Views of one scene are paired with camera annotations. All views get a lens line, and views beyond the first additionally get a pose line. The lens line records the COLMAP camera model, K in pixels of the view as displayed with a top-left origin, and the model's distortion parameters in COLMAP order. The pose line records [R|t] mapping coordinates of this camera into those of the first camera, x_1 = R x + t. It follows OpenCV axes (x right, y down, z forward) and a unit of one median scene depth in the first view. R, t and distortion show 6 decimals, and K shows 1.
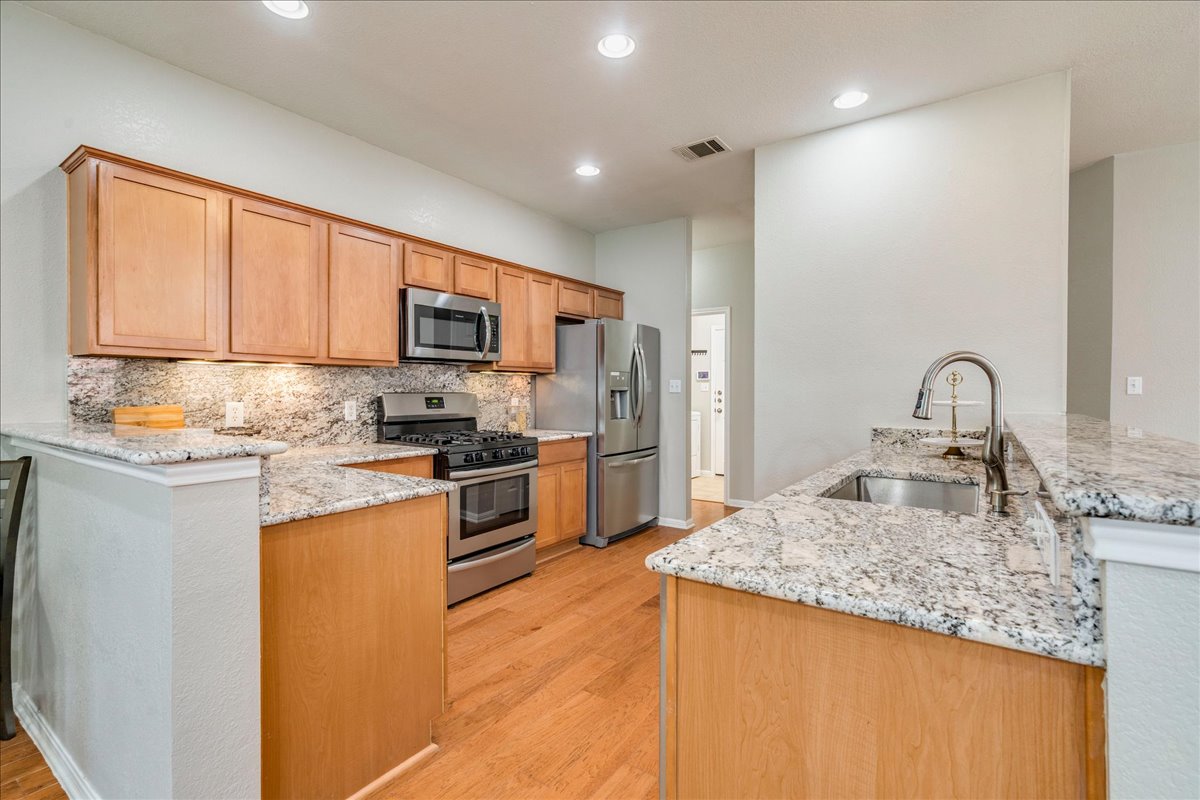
lens RADIAL K [[551.0, 0, 600.1], [0, 551.0, 395.0], [0, 0, 1]] dist [-0.001316, -0.000372]
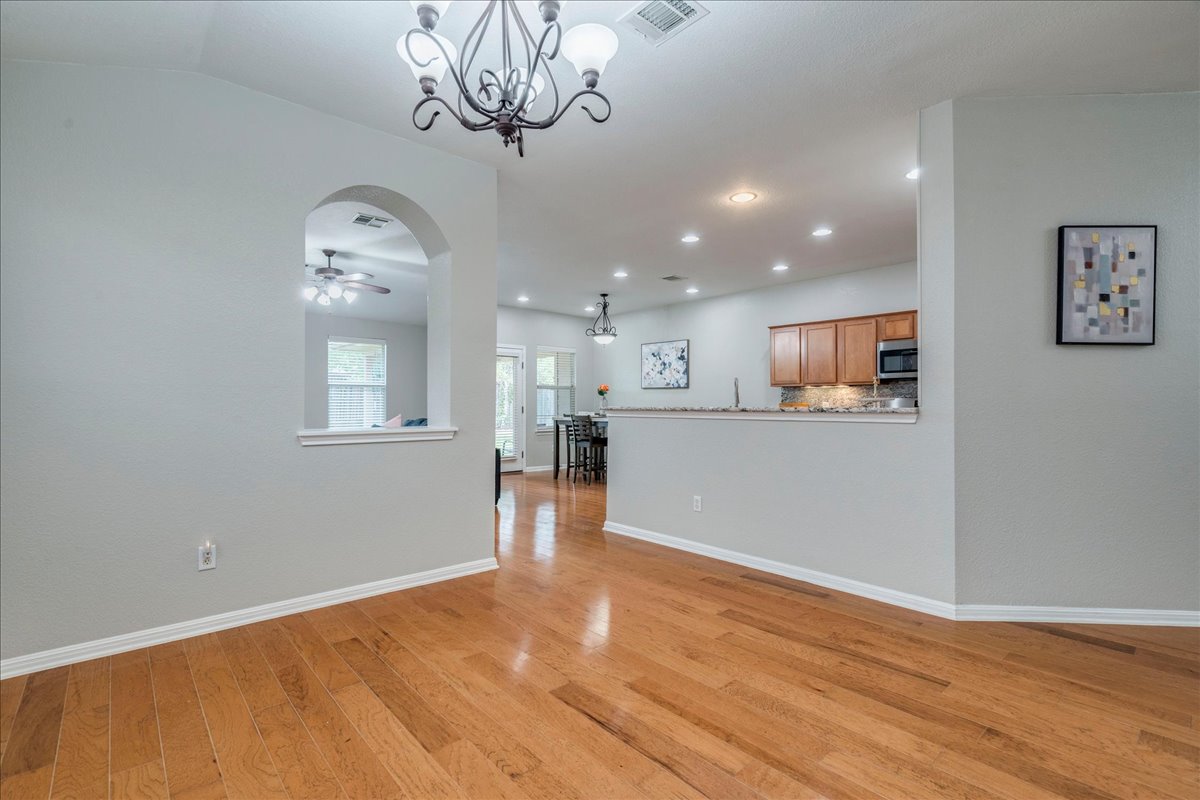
lens RADIAL K [[551.0, 0, 600.1], [0, 551.0, 395.0], [0, 0, 1]] dist [-0.001316, -0.000372]
pose [[-0.237685, -0.015307, -0.971222, 1.402182], [-0.003965, 0.999883, -0.014788, 0.014984], [0.971334, 0.000335, -0.237718, 0.432260]]
